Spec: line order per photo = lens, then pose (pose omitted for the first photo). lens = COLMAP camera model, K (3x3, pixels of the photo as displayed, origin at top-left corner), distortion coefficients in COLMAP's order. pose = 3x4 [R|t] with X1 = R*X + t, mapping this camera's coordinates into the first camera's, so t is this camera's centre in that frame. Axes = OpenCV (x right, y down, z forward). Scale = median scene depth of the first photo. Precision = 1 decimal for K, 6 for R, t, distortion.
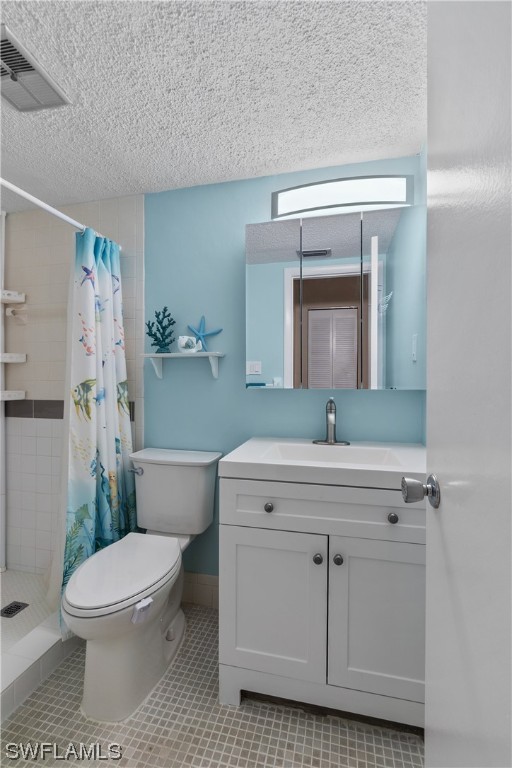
lens RADIAL K [[337.0, 0, 254.2], [0, 337.0, 389.9], [0, 0, 1]] dist [-0.004232, -0.000356]
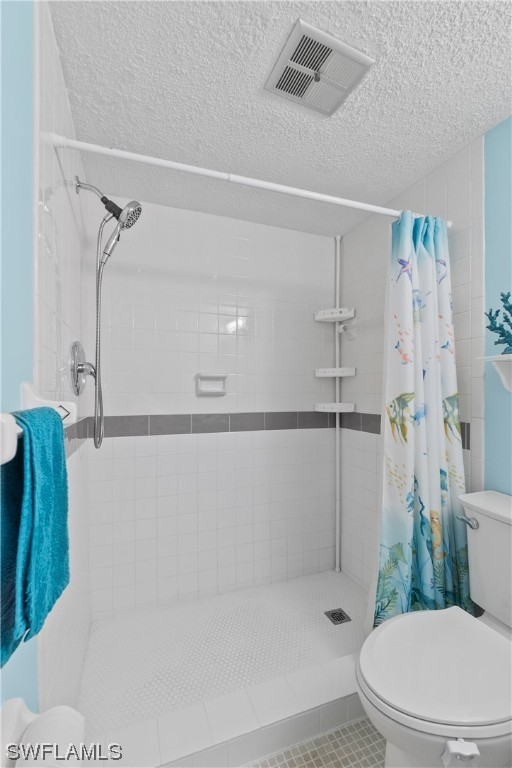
lens RADIAL K [[337.0, 0, 254.2], [0, 337.0, 389.9], [0, 0, 1]] dist [-0.004232, -0.000356]
pose [[0.573151, -0.004034, -0.819440, -0.024534], [-0.025653, 0.999409, -0.022863, -0.010217], [0.819048, 0.034125, 0.572709, 0.210591]]
